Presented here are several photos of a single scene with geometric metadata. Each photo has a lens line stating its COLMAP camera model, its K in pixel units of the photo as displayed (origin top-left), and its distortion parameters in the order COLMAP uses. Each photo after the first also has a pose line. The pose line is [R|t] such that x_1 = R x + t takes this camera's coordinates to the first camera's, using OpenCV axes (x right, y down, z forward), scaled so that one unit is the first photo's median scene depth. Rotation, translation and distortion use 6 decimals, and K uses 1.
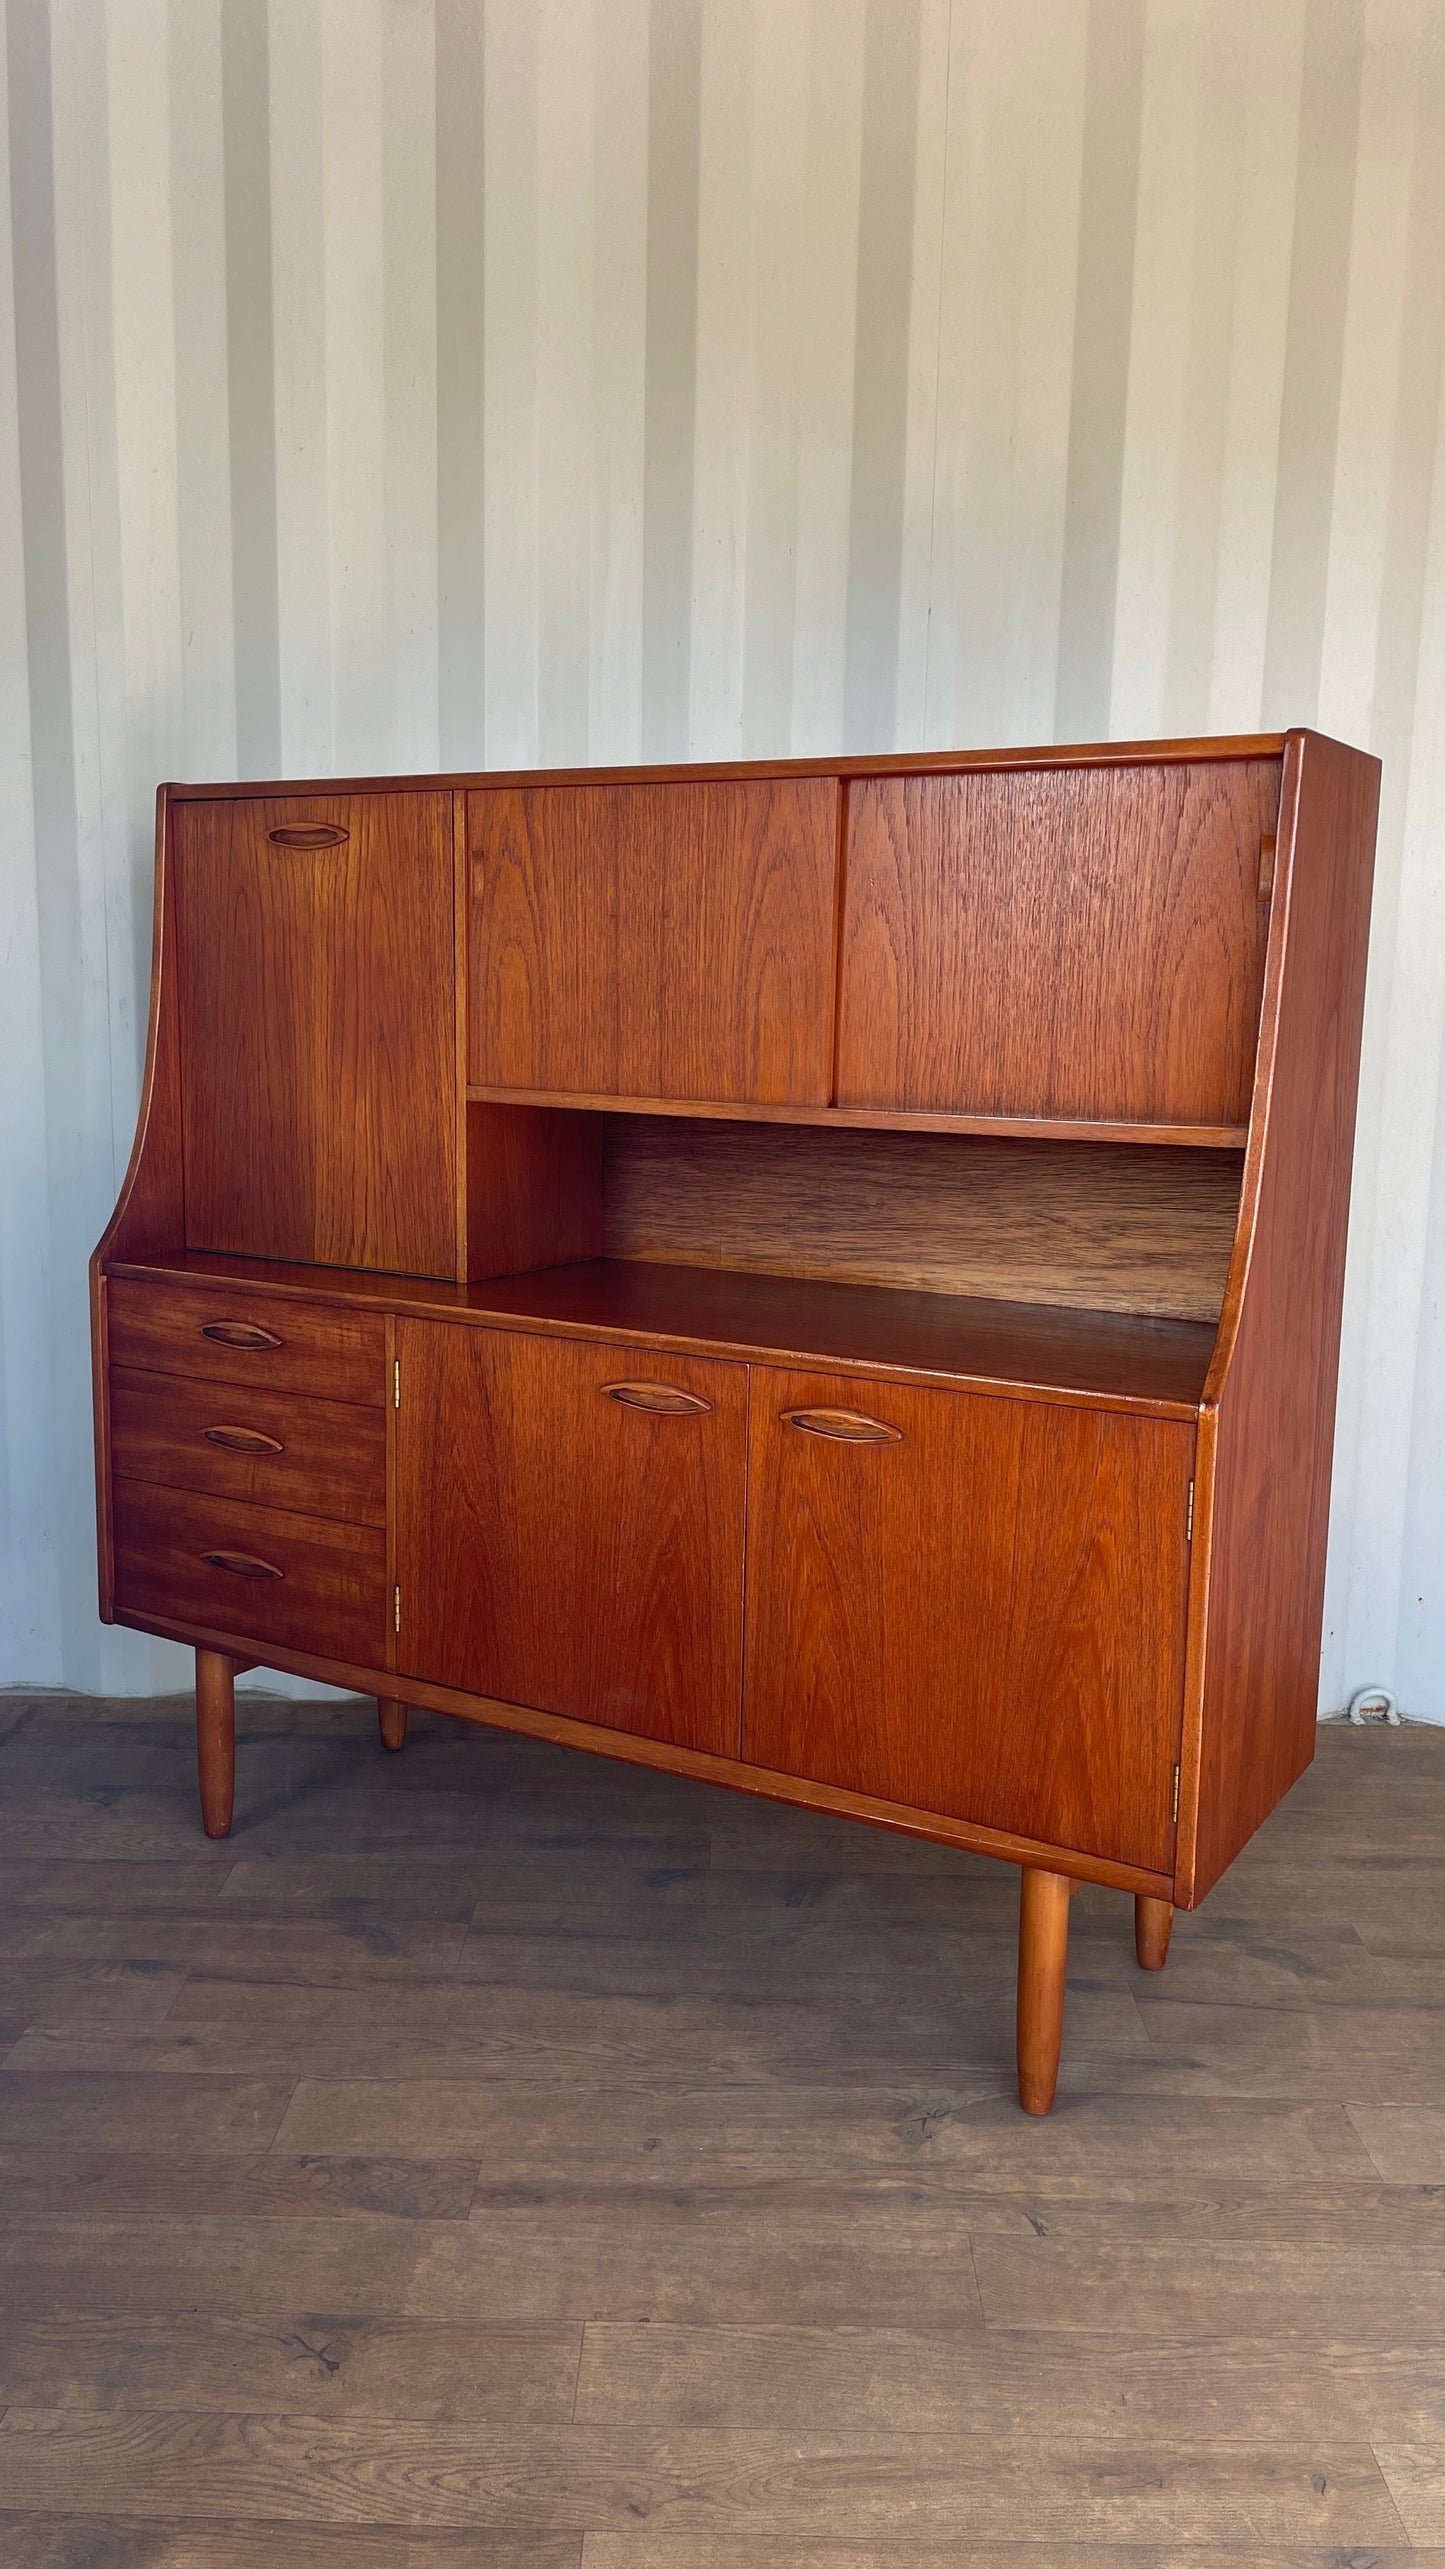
lens RADIAL K [[1906.1, 0, 721.3], [0, 1906.1, 1273.6], [0, 0, 1]] dist [0.097968, -0.123034]
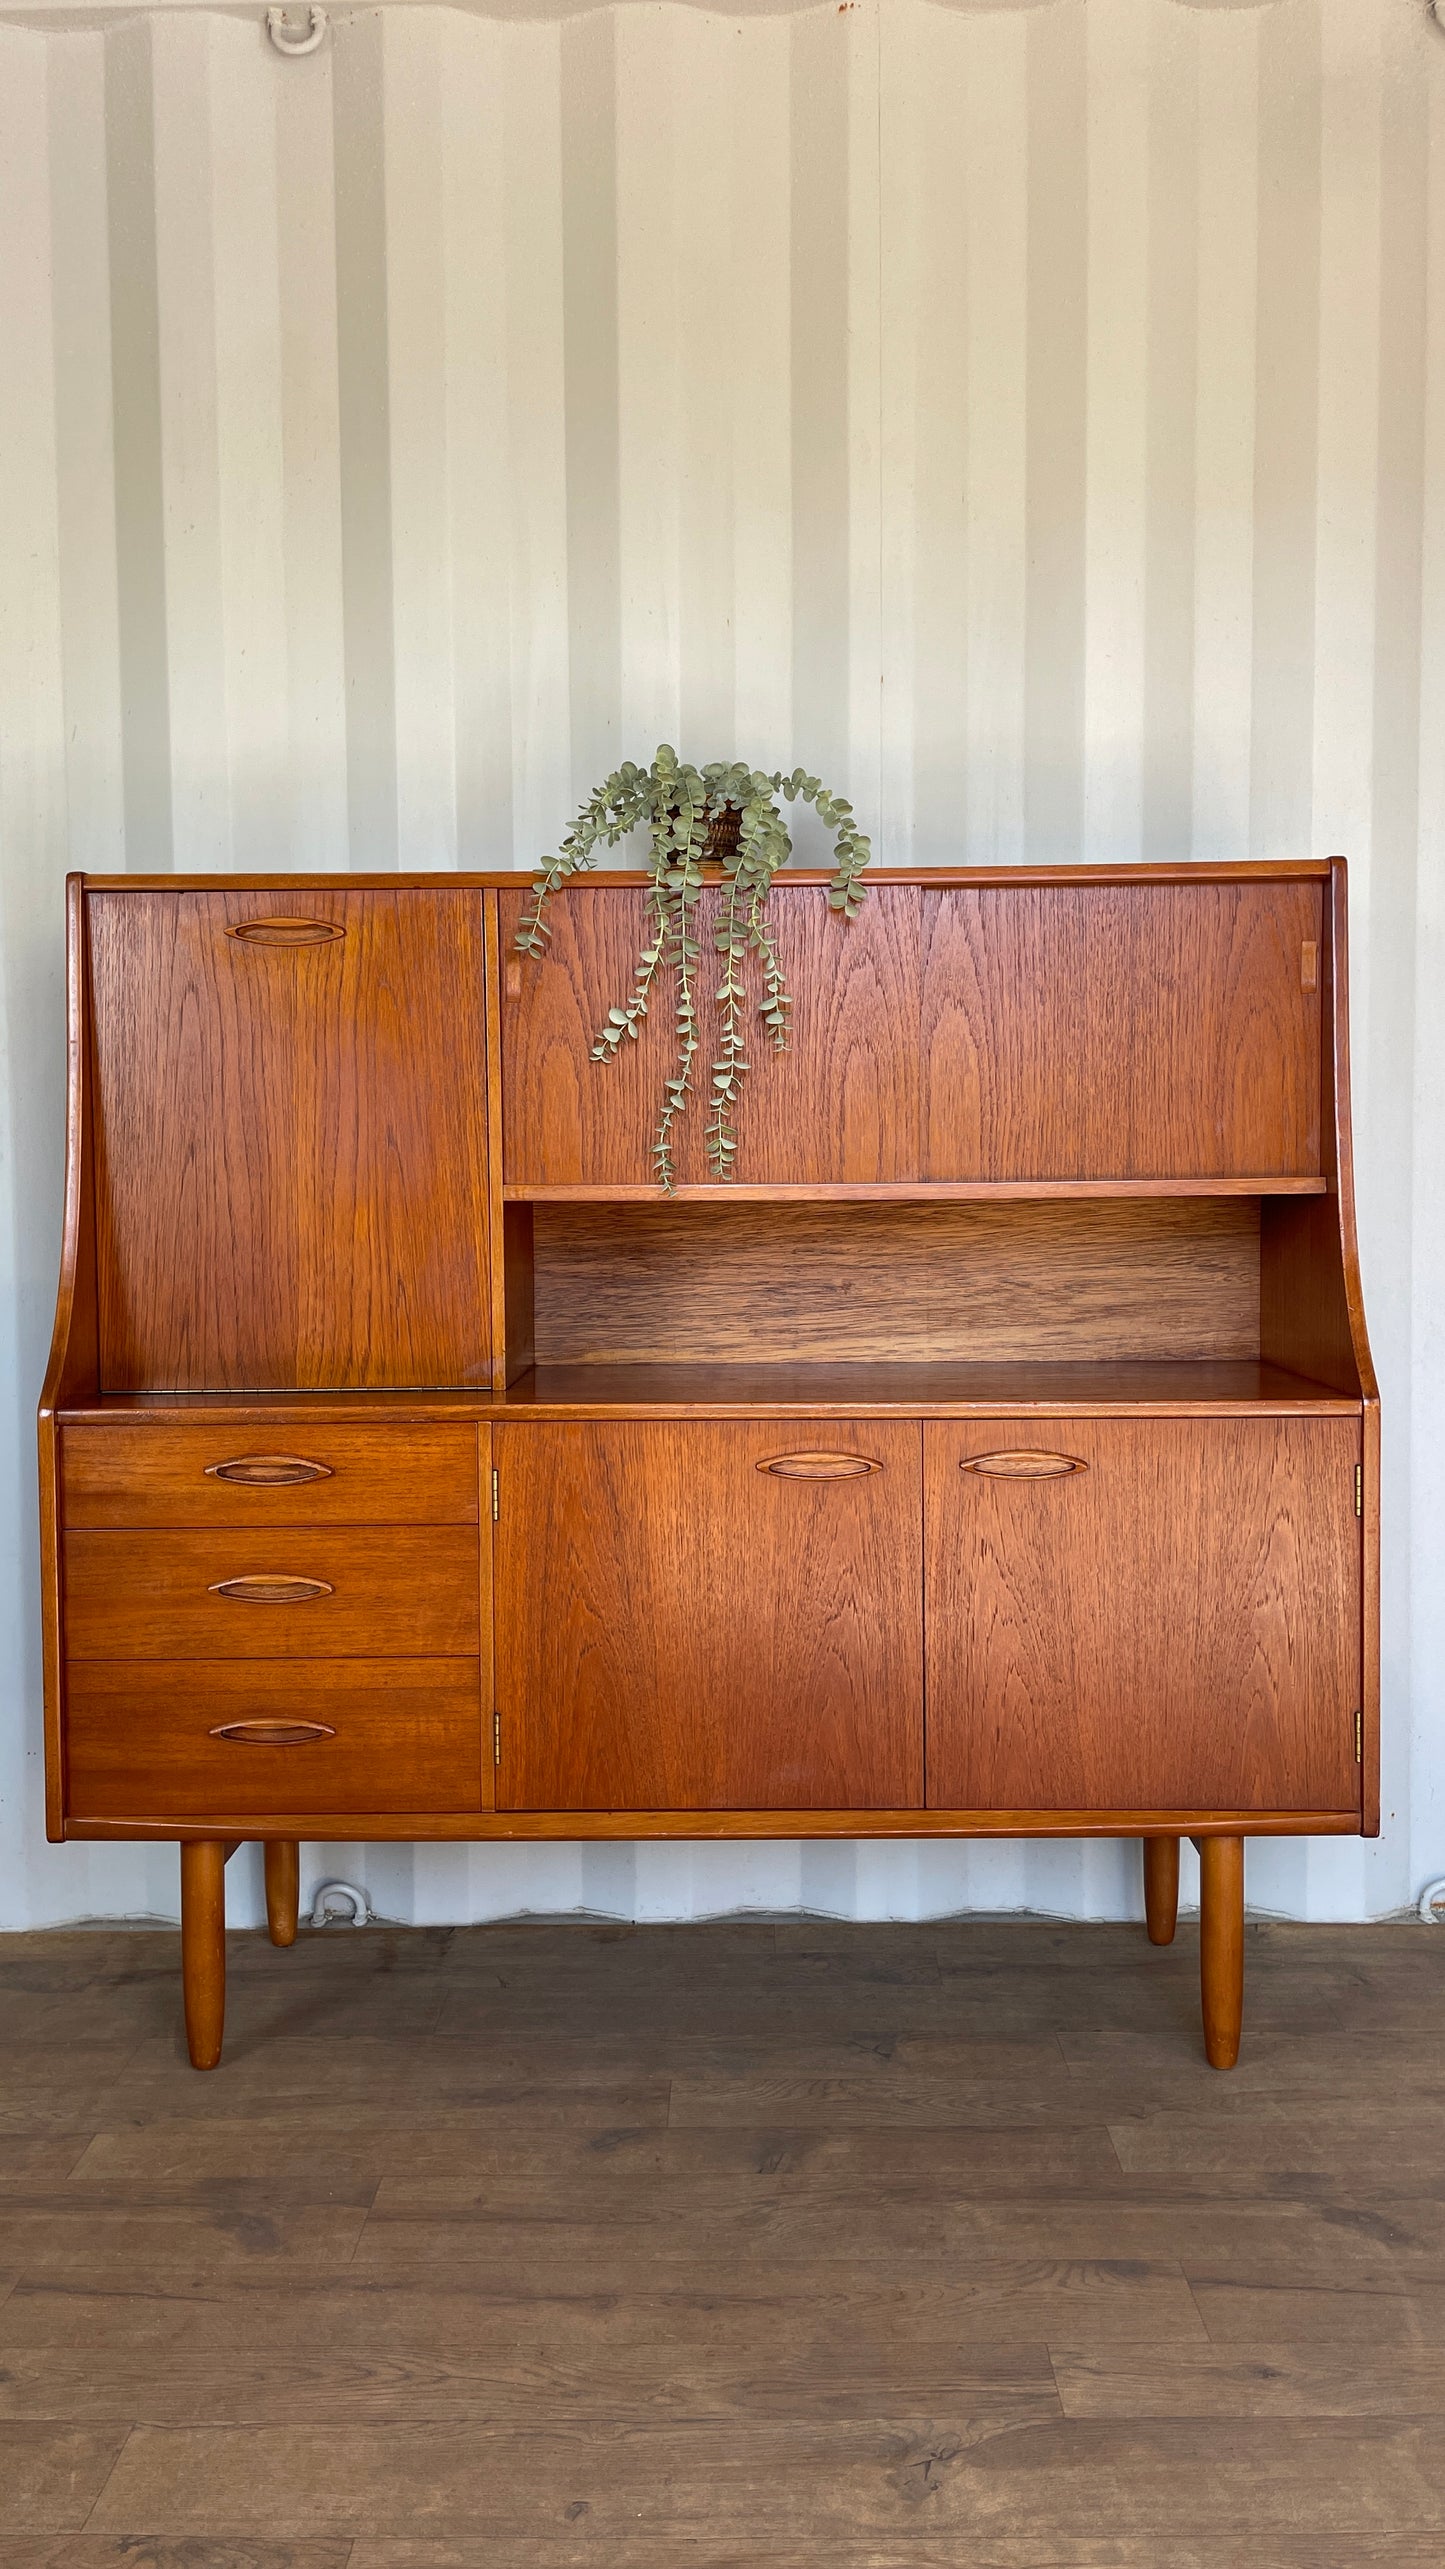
lens RADIAL K [[1906.1, 0, 721.3], [0, 1906.1, 1273.6], [0, 0, 1]] dist [0.097968, -0.123034]
pose [[0.868180, -0.054236, 0.493277, -0.526260], [0.100615, 0.992602, -0.067949, 0.023859], [-0.485942, 0.108623, 0.867215, 0.107501]]
